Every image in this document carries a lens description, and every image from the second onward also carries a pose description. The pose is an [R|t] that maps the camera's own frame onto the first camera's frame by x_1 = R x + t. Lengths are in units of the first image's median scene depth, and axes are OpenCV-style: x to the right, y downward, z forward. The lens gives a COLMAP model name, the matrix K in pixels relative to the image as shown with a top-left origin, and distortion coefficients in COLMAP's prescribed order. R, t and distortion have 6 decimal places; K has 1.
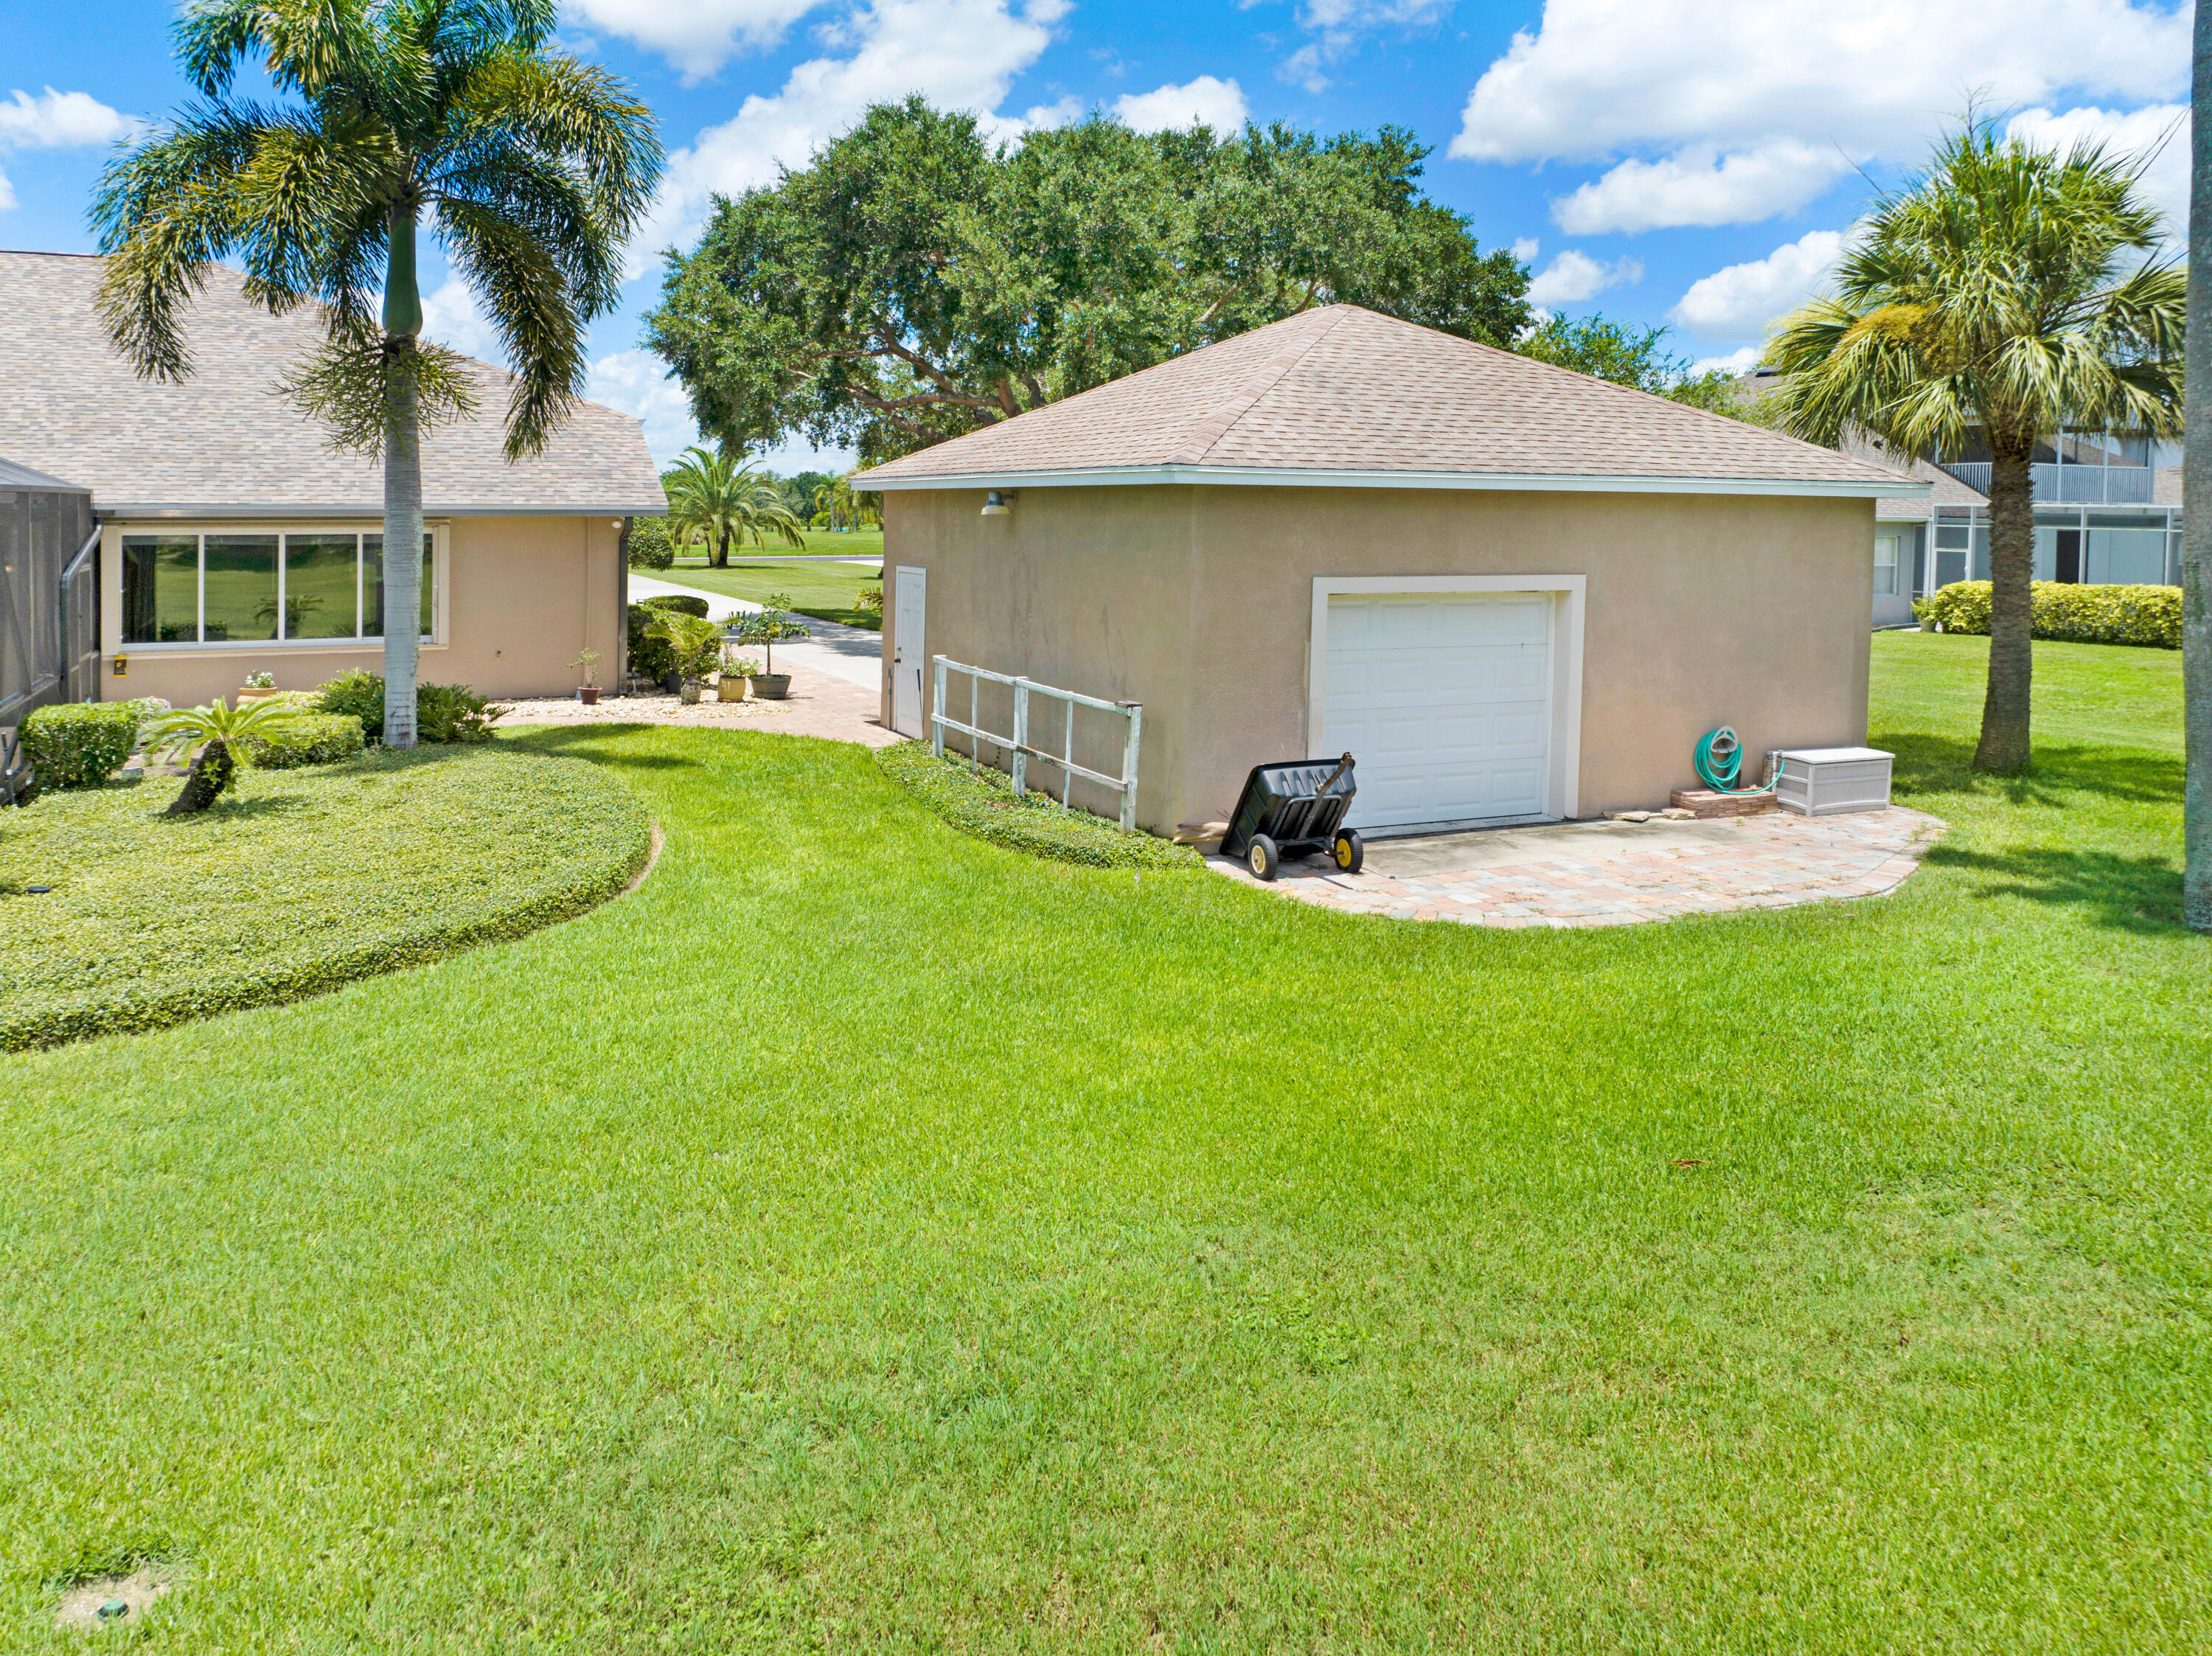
lens RADIAL K [[1544.8, 0, 1106.0], [0, 1544.8, 828.0], [0, 0, 1]] dist [-0.040926, 0.032300]
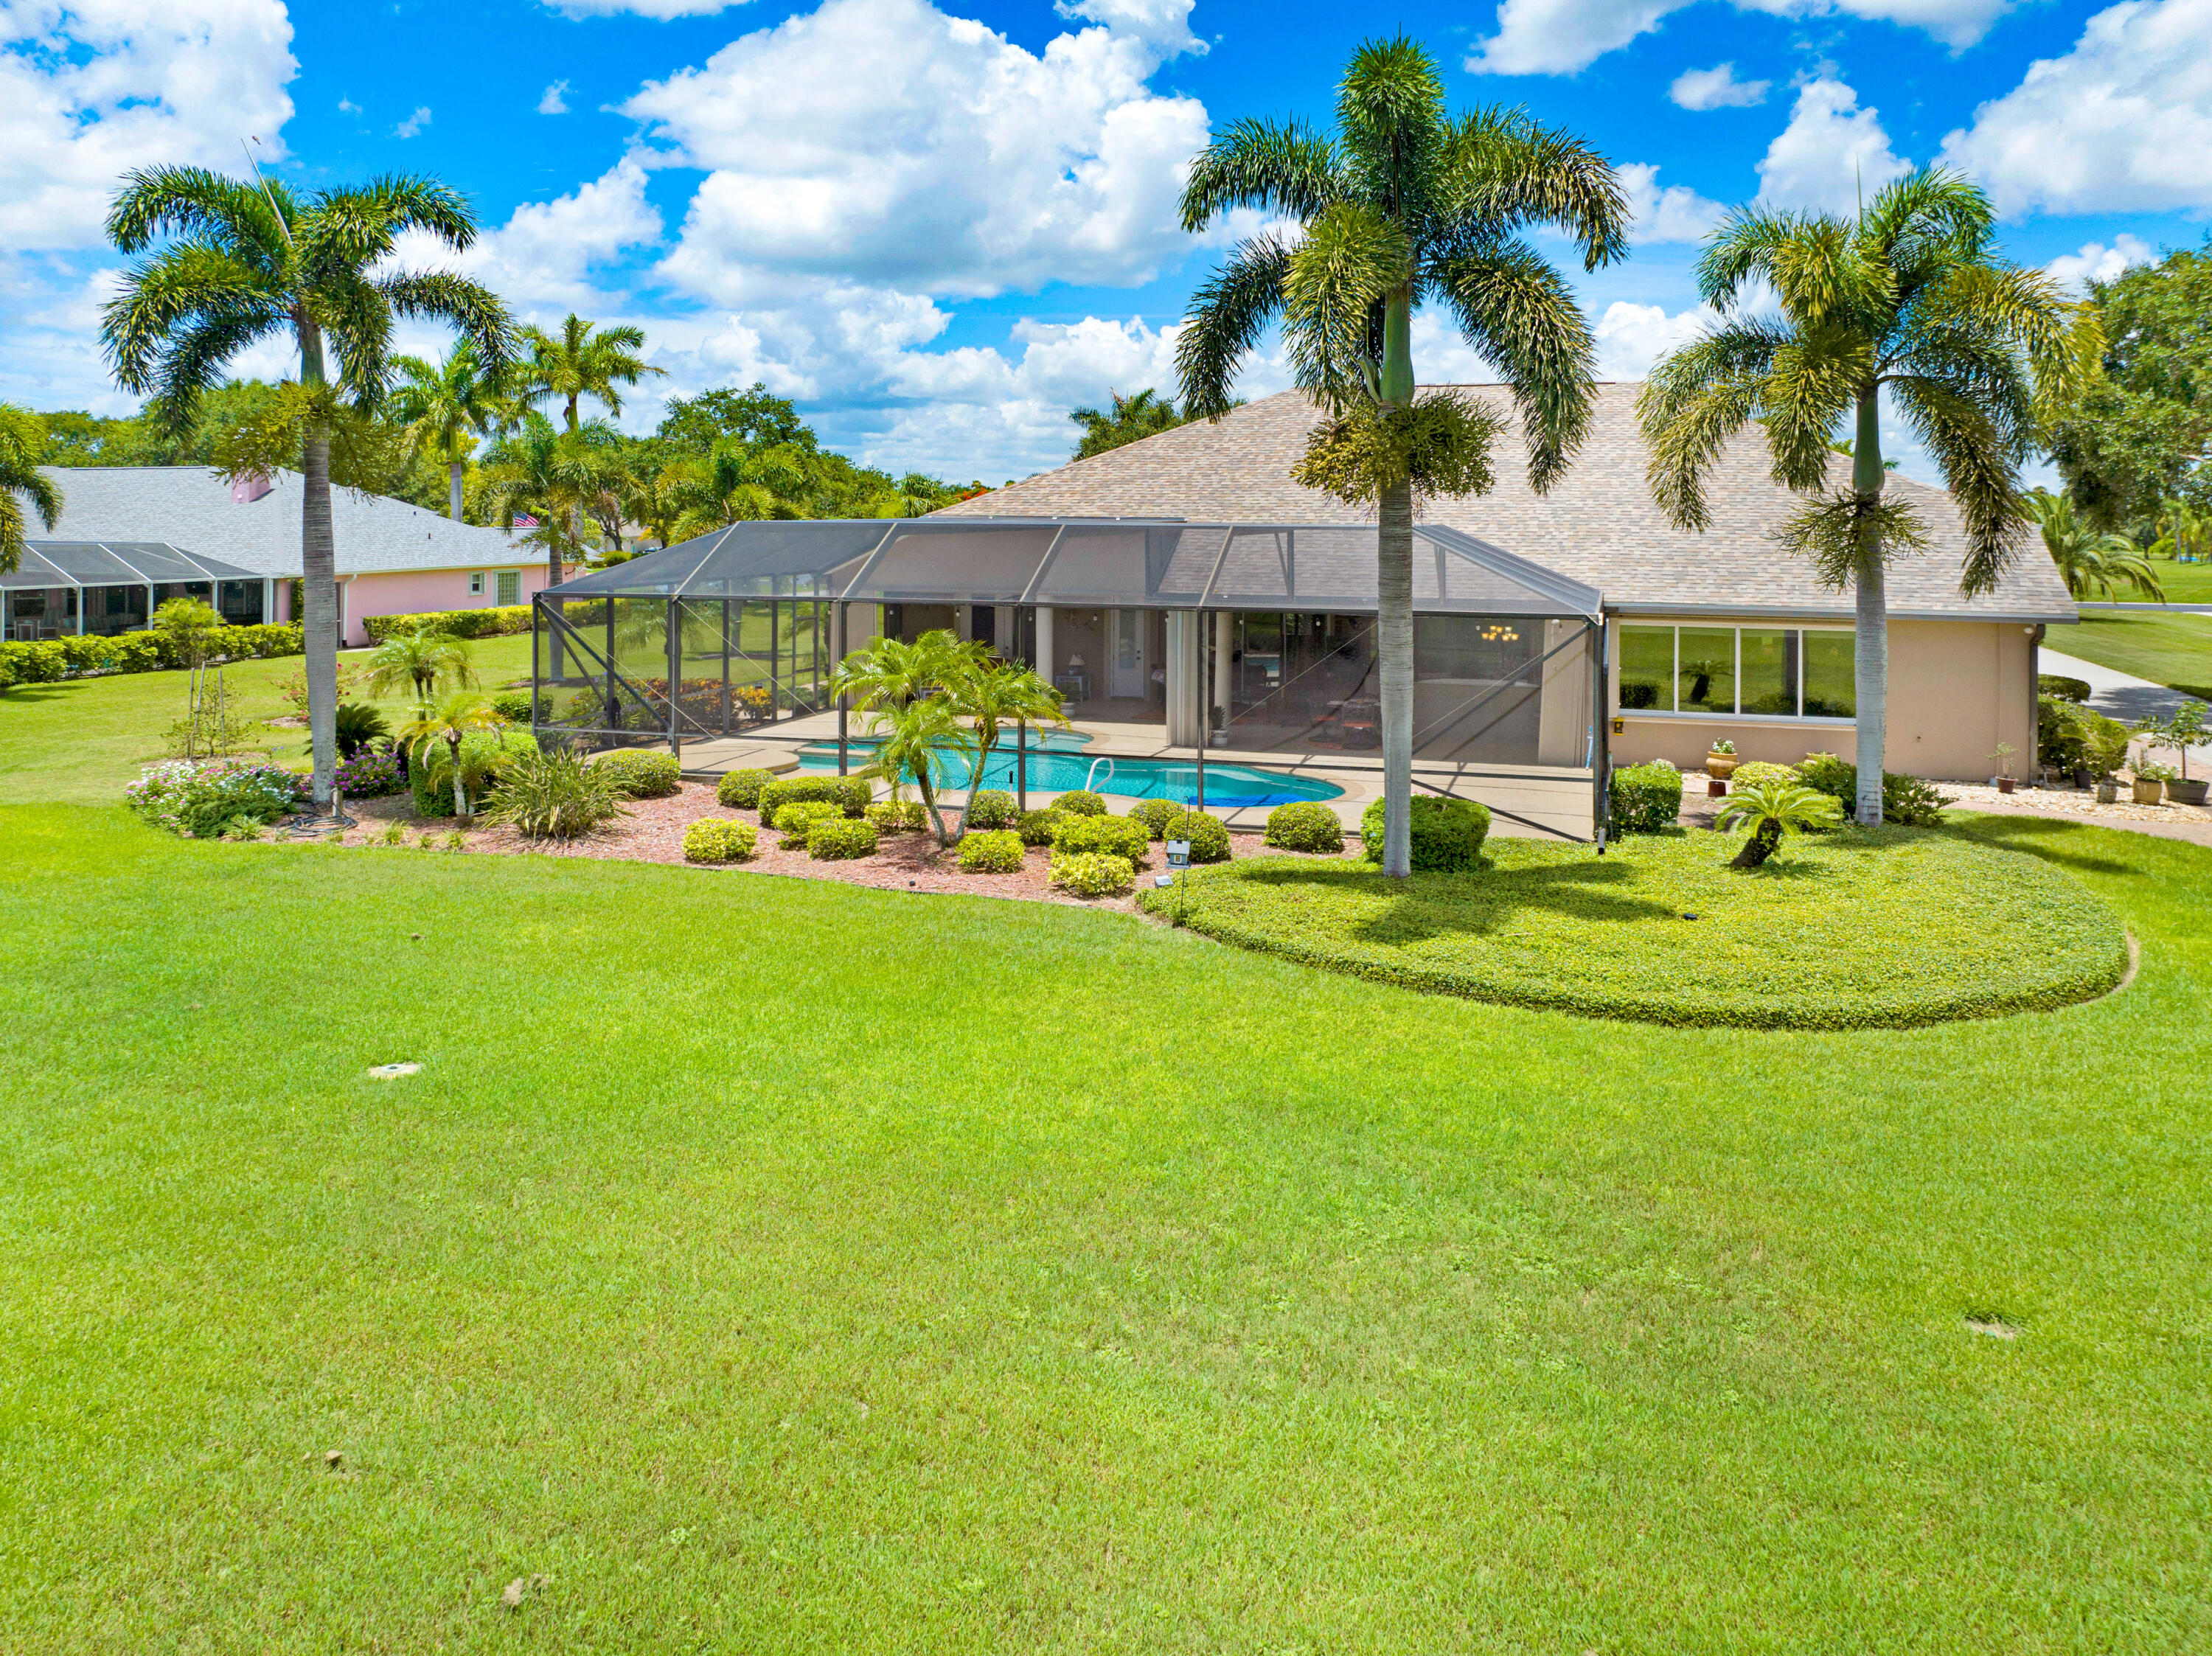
lens RADIAL K [[1631.5, 0, 1107.2], [0, 1631.5, 489.1], [0, 0, 1]] dist [-0.033507, 0.006836]
pose [[0.735223, -0.015011, -0.677659, -0.012453], [-0.128031, 0.978683, -0.160585, -0.027850], [0.665624, 0.204828, 0.717628, -0.421027]]
